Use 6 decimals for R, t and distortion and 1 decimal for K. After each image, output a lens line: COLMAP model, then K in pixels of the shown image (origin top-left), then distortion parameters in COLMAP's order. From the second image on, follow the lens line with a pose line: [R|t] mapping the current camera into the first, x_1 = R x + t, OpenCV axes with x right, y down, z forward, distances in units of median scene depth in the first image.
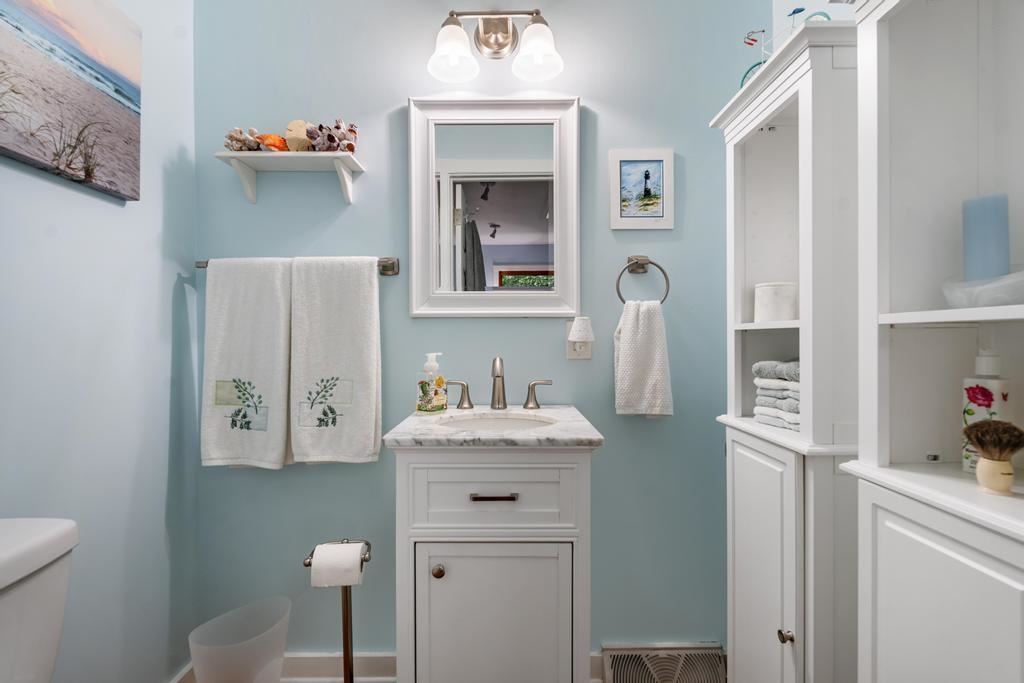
lens RADIAL K [[462.0, 0, 510.8], [0, 462.0, 342.9], [0, 0, 1]] dist [0.000419, -0.000284]
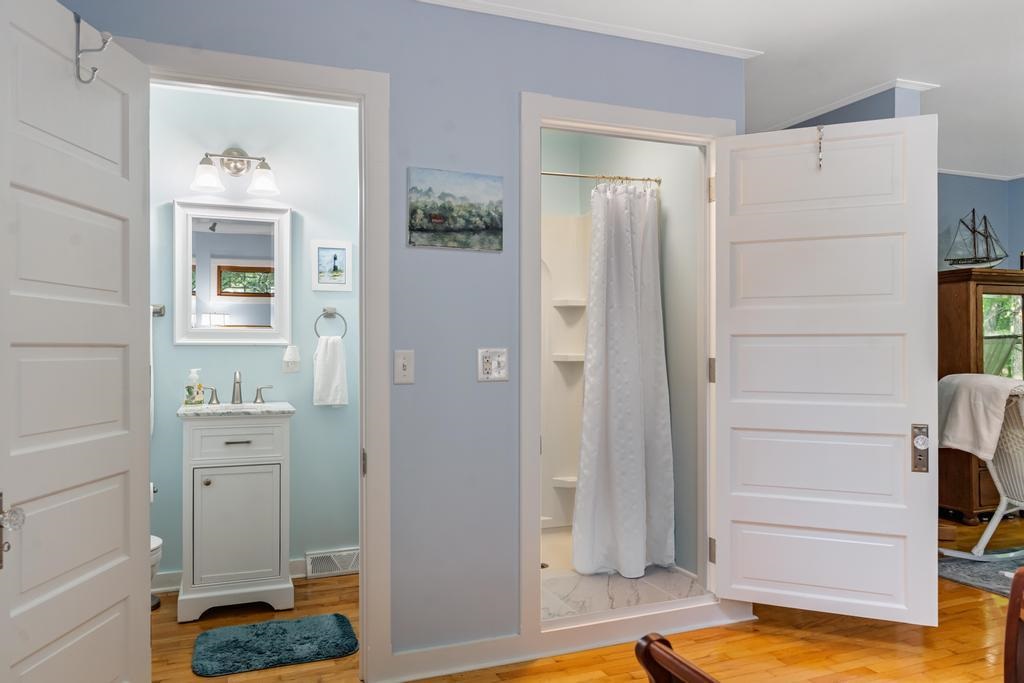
lens RADIAL K [[732.4, 0, 511.2], [0, 732.4, 347.7], [0, 0, 1]] dist [0.000365, -0.001650]
pose [[0.931478, 0.003594, 0.363781, -0.064336], [-0.001180, 0.999976, -0.006857, -0.033603], [-0.363797, 0.005958, 0.931459, -1.669784]]
